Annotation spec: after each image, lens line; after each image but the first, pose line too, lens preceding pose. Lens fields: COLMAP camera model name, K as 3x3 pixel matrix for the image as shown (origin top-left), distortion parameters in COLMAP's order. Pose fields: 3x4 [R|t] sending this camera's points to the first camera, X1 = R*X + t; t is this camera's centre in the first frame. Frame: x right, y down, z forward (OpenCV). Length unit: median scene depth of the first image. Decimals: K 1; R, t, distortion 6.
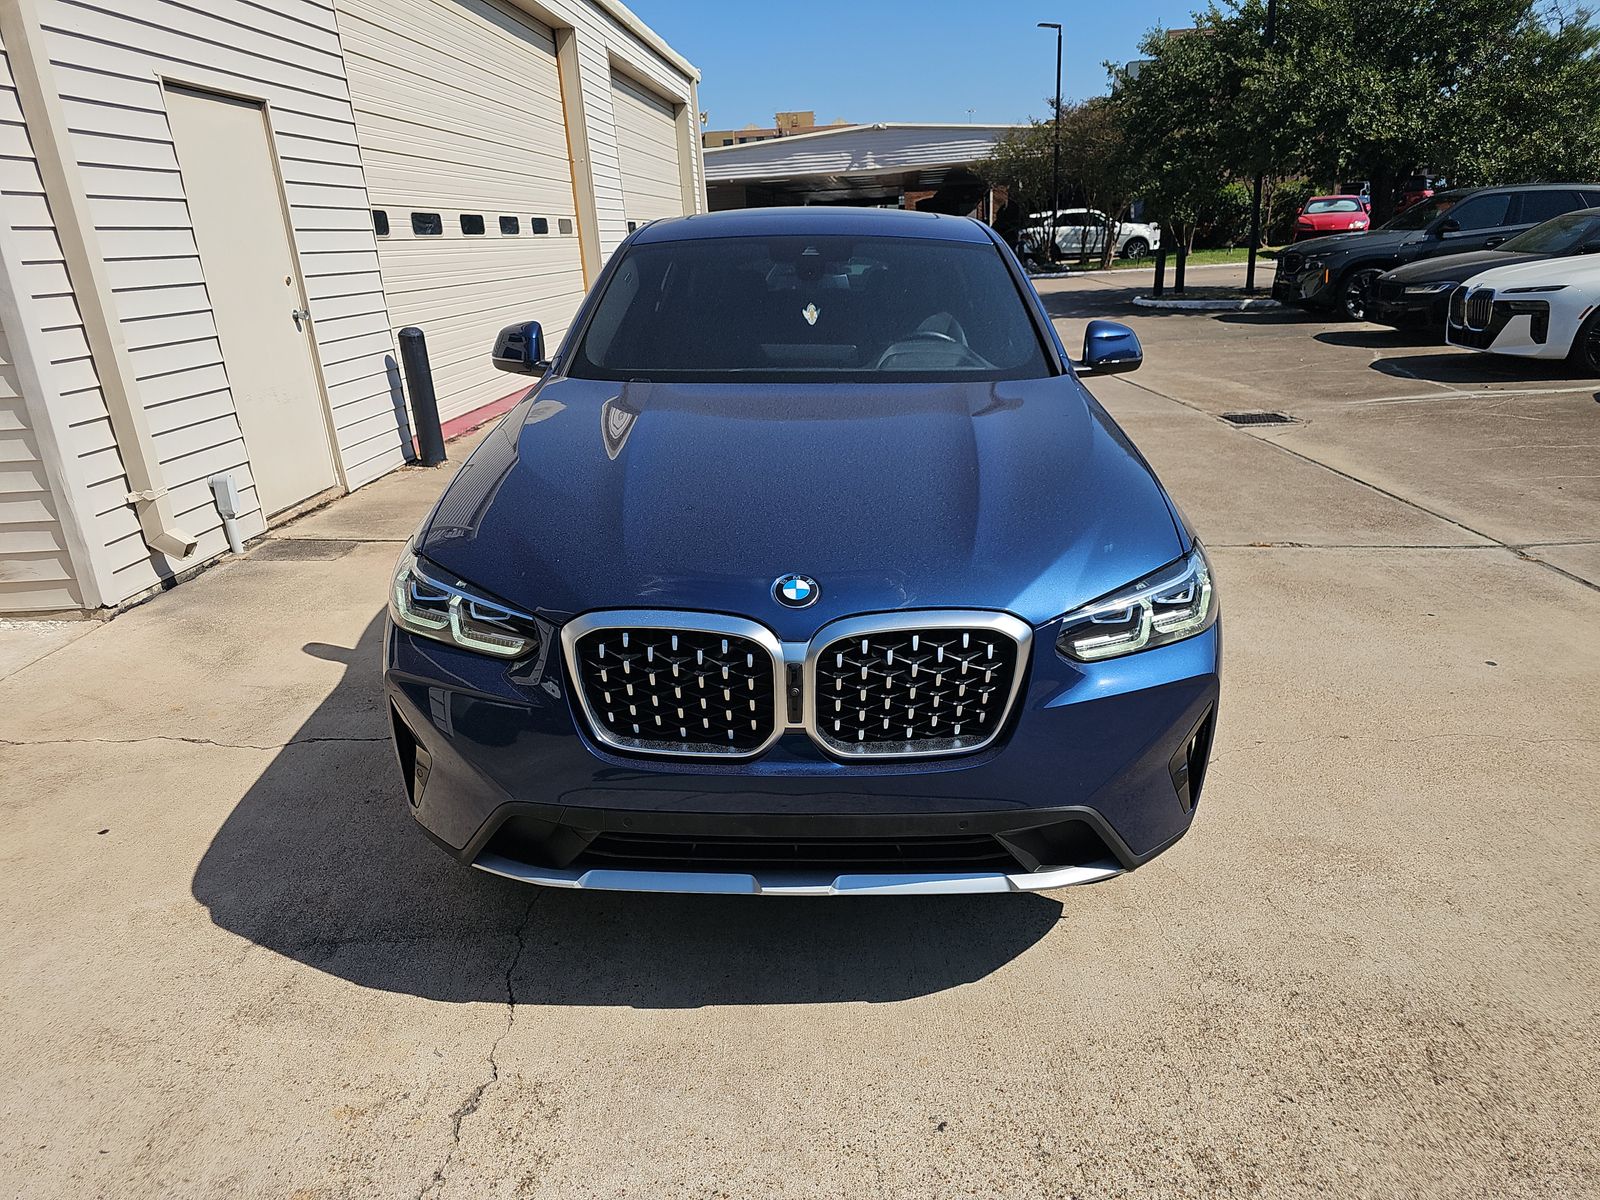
lens RADIAL K [[1054.1, 0, 786.0], [0, 1054.1, 592.8], [0, 0, 1]] dist [0.054639, -0.040006]
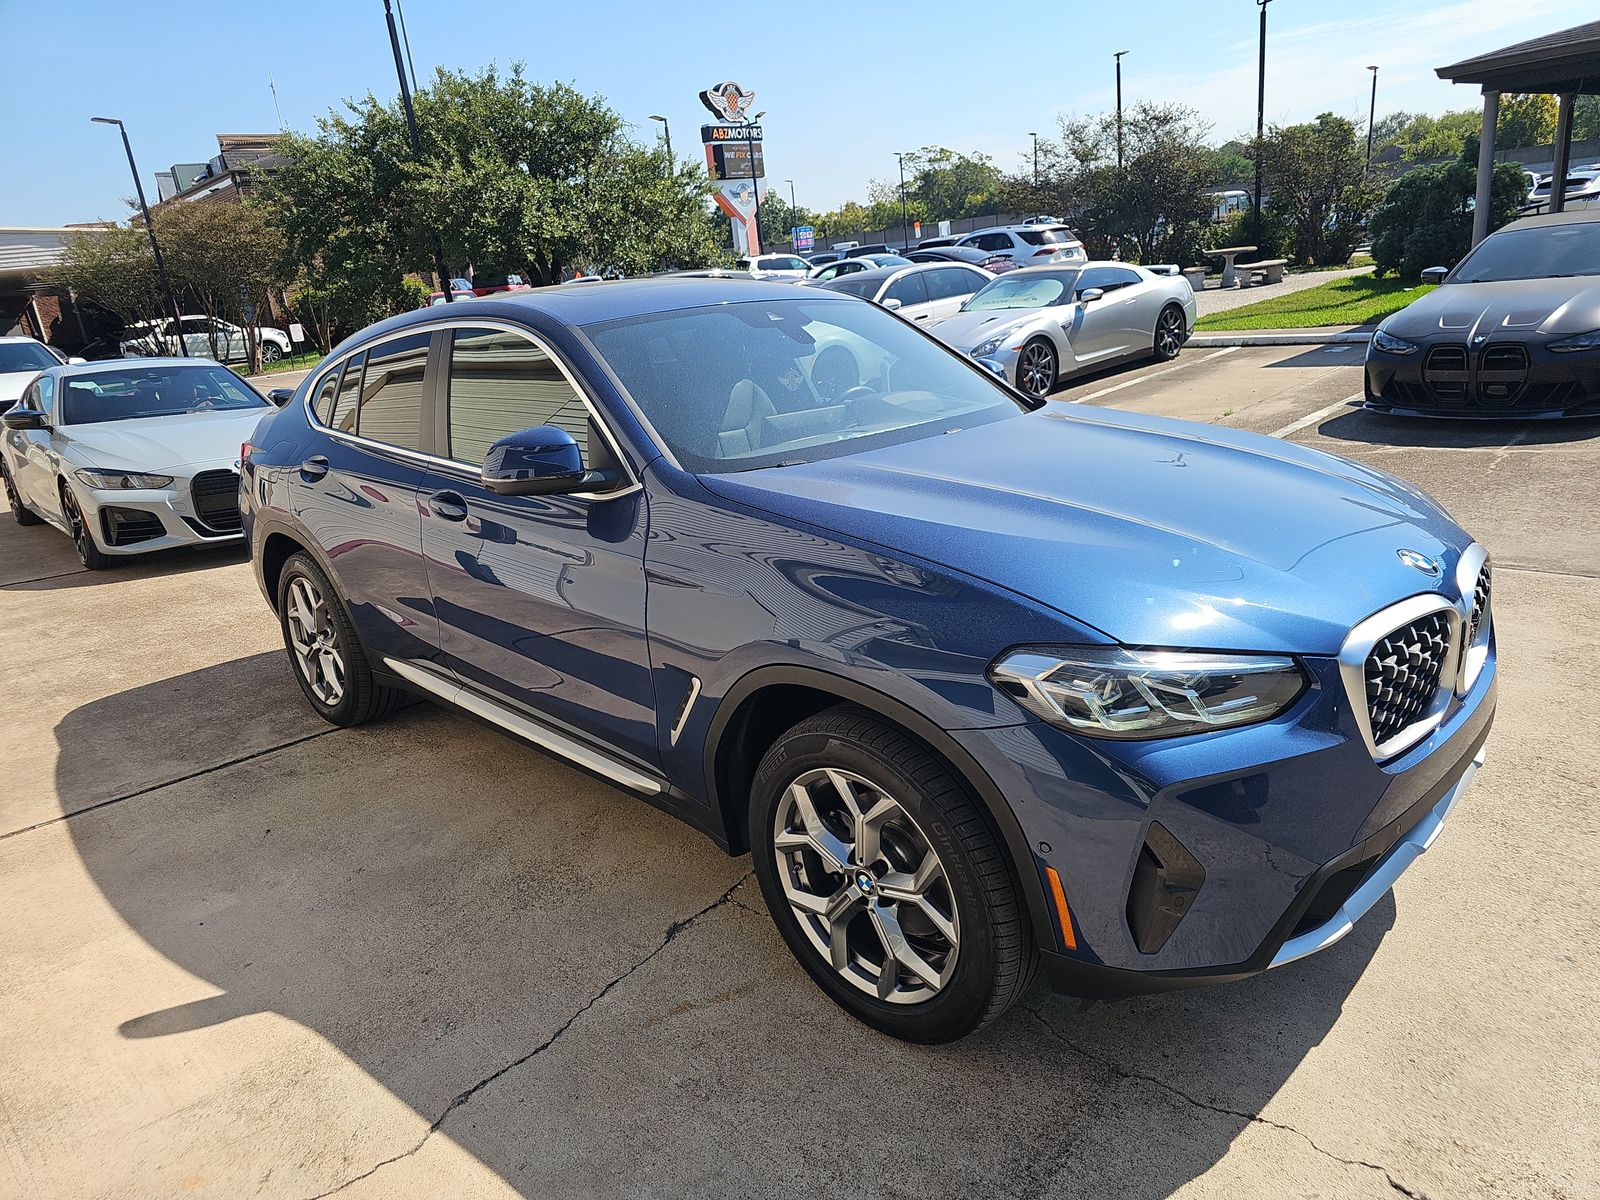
lens RADIAL K [[1054.1, 0, 786.0], [0, 1054.1, 592.8], [0, 0, 1]] dist [0.054639, -0.040006]
pose [[0.690654, -0.240586, 0.681994, -0.114791], [0.299097, 0.953634, 0.033517, -0.019063], [-0.658436, 0.180834, 0.730589, 0.059841]]
